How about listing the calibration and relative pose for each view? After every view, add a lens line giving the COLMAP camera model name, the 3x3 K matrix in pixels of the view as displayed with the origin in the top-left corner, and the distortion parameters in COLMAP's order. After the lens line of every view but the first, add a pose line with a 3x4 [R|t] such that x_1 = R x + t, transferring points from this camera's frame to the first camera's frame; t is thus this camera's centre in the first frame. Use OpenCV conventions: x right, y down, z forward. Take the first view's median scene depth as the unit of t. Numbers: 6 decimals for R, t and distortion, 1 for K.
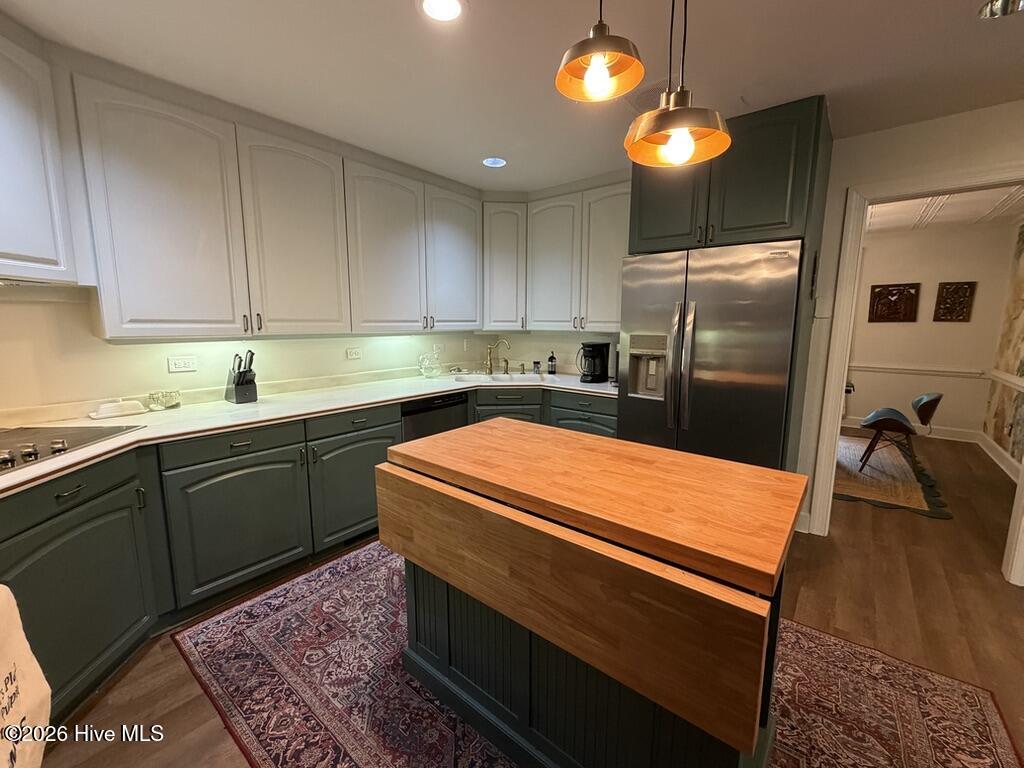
lens RADIAL K [[418.4, 0, 515.0], [0, 418.4, 382.0], [0, 0, 1]] dist [0.001243, -0.000134]
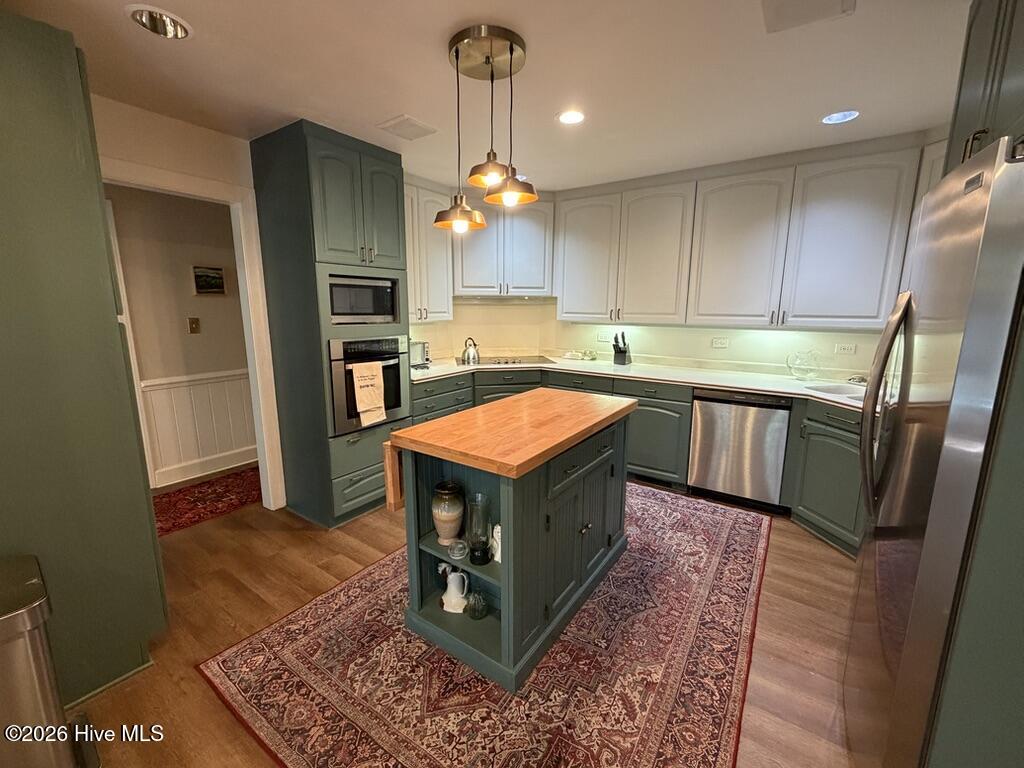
lens RADIAL K [[418.4, 0, 510.9], [0, 418.4, 381.9], [0, 0, 1]] dist [0.001243, -0.000134]
pose [[0.074061, 0.176234, -0.981558, 0.922898], [-0.148749, 0.975203, 0.163869, -0.087884], [0.986098, 0.133869, 0.098439, 0.451758]]
